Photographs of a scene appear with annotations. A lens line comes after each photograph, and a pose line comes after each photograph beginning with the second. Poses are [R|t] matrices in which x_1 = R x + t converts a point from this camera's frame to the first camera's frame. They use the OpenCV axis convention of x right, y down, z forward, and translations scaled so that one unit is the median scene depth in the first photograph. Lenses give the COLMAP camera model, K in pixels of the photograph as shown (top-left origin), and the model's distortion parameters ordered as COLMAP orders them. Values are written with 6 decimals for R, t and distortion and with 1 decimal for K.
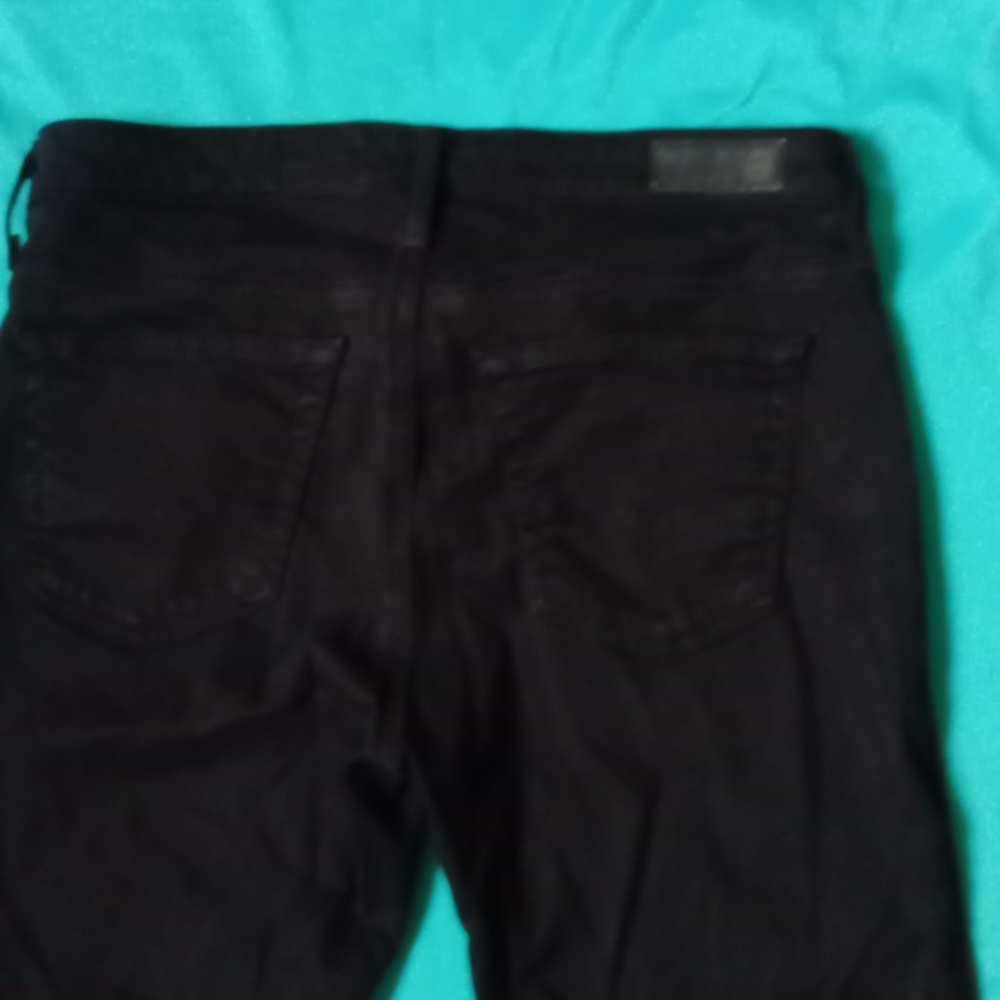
lens RADIAL K [[1786.7, 0, 498.3], [0, 1786.7, 518.8], [0, 0, 1]] dist [0.123815, -0.234634]
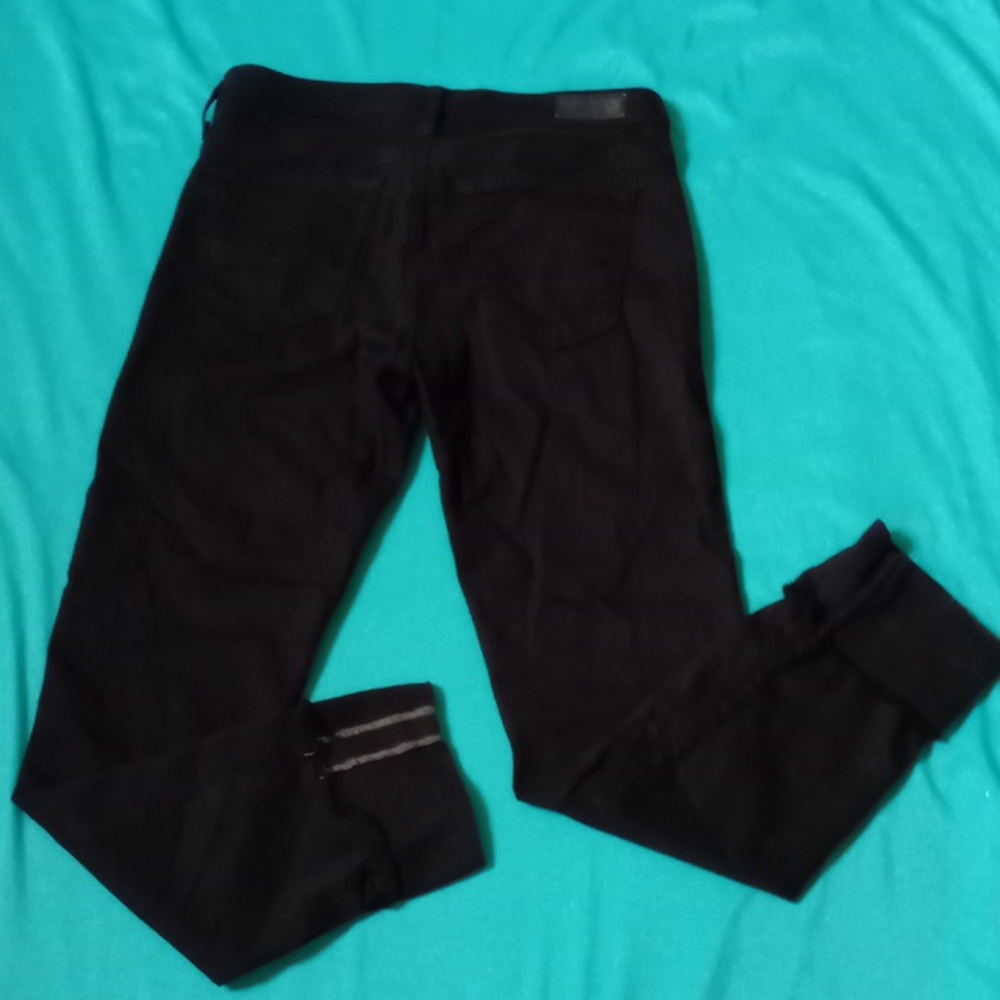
lens RADIAL K [[1786.7, 0, 498.3], [0, 1786.7, 518.8], [0, 0, 1]] dist [0.123815, -0.234634]
pose [[0.998016, 0.050132, 0.038091, -0.023249], [-0.035759, 0.949272, -0.312417, 0.795072], [-0.051821, 0.310435, 0.949181, -0.630358]]
